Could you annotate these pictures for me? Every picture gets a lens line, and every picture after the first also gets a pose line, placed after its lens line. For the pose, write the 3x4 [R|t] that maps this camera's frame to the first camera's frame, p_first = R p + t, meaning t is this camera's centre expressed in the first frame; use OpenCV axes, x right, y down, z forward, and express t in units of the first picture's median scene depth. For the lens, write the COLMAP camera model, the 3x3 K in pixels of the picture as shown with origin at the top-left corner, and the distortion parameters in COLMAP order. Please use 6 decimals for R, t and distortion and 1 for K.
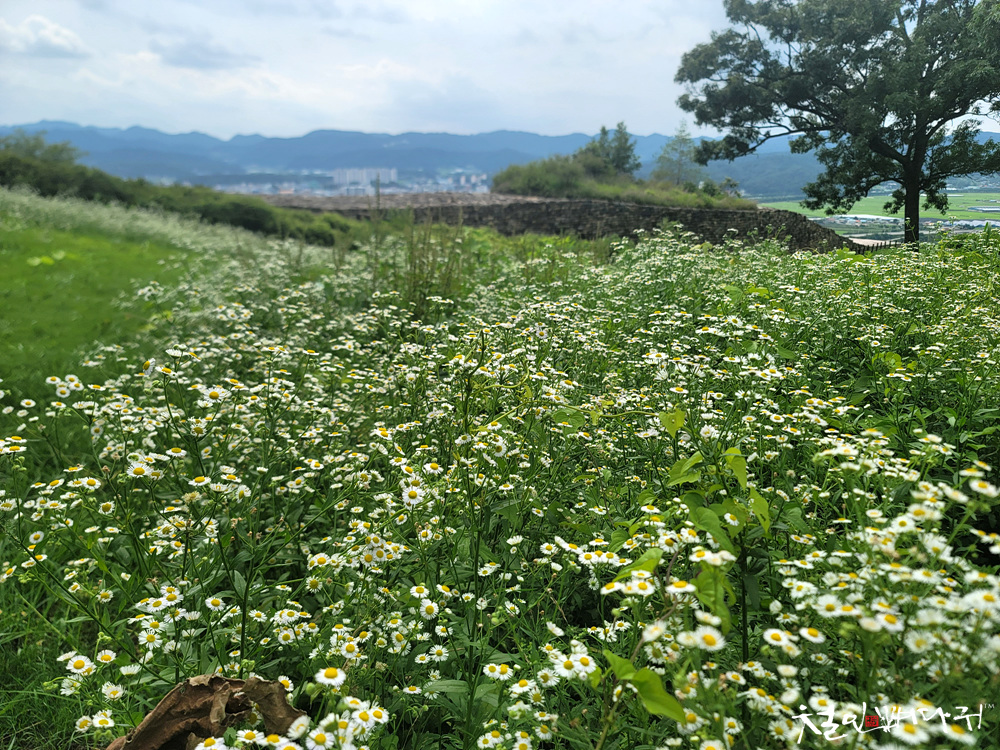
lens RADIAL K [[717.2, 0, 506.7], [0, 717.2, 373.8], [0, 0, 1]] dist [0.033251, 0.005102]
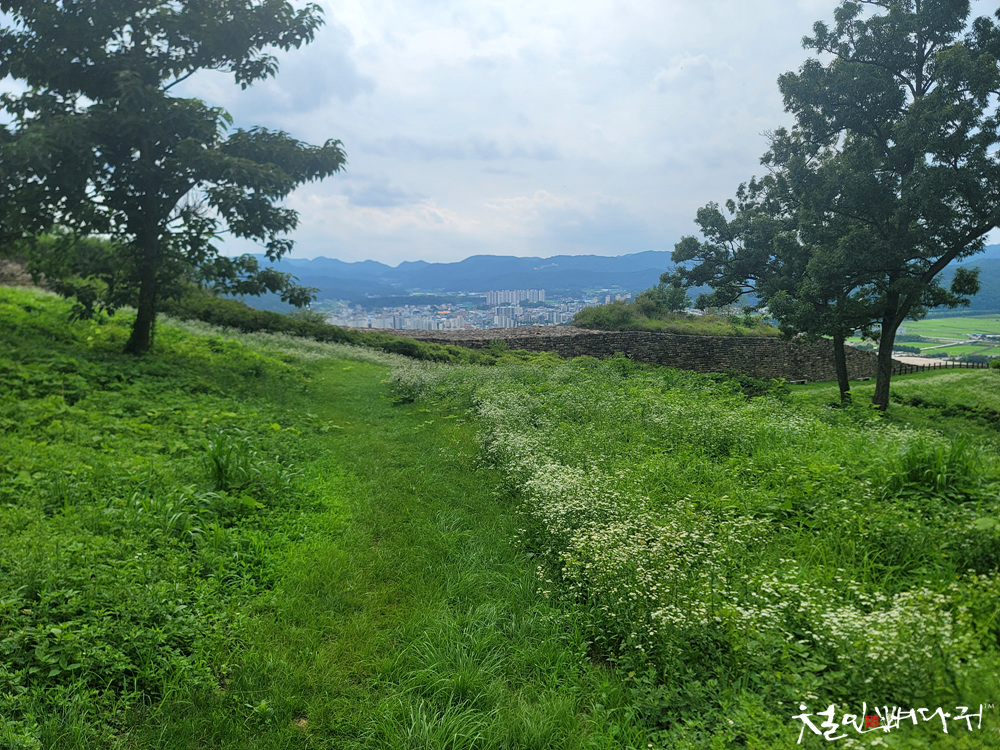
lens RADIAL K [[717.2, 0, 498.0], [0, 717.2, 374.2], [0, 0, 1]] dist [0.033251, 0.005102]
pose [[0.977088, 0.010126, -0.212593, 0.142041], [-0.043520, 0.987268, -0.152996, 0.065133], [0.208337, 0.158743, 0.965089, -0.385769]]
